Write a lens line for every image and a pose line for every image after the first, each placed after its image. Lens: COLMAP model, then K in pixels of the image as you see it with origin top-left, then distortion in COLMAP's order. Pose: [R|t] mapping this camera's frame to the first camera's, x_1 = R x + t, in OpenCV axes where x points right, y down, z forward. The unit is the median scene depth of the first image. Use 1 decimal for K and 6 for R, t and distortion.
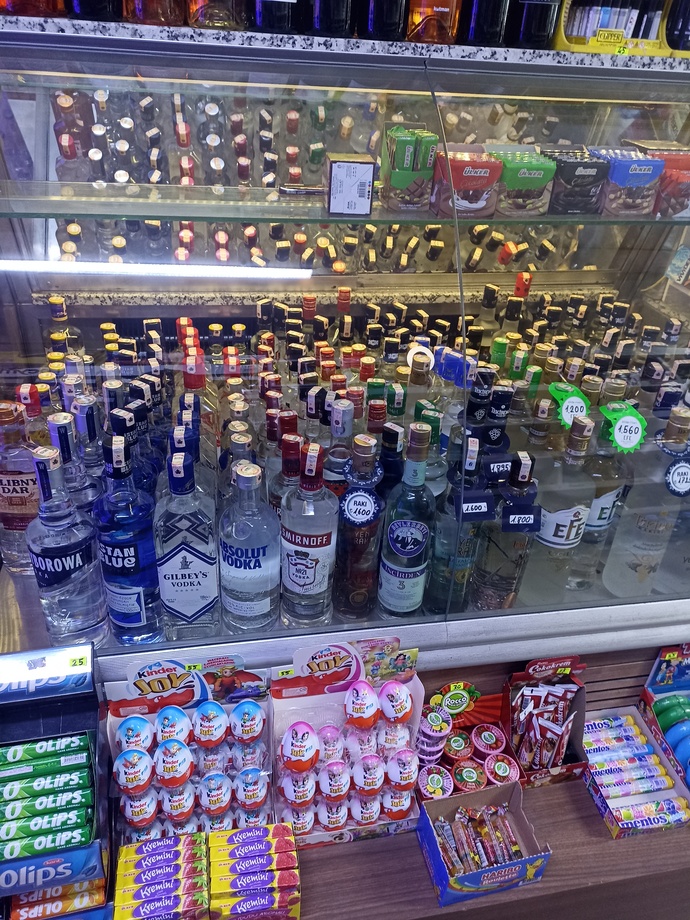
lens RADIAL K [[685.7, 0, 342.2], [0, 685.7, 465.3], [0, 0, 1]] dist [0.069356, -0.068743]
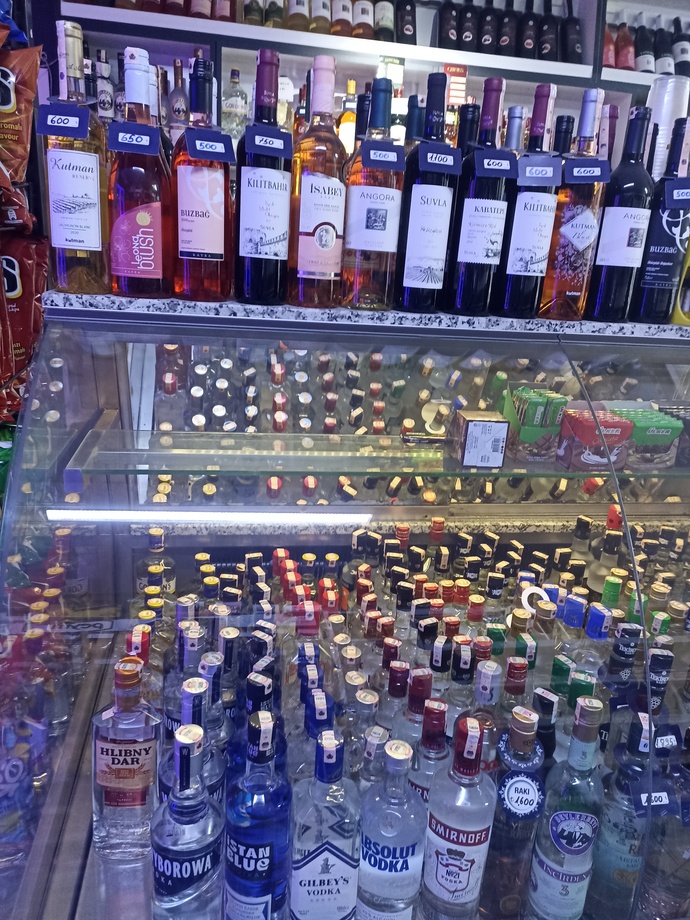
lens RADIAL K [[685.7, 0, 342.2], [0, 685.7, 465.3], [0, 0, 1]] dist [0.069356, -0.068743]
pose [[0.999874, 0.012026, -0.010404, -0.169449], [-0.014343, 0.964545, -0.263527, -0.091714], [0.006866, 0.263643, 0.964596, 0.028857]]
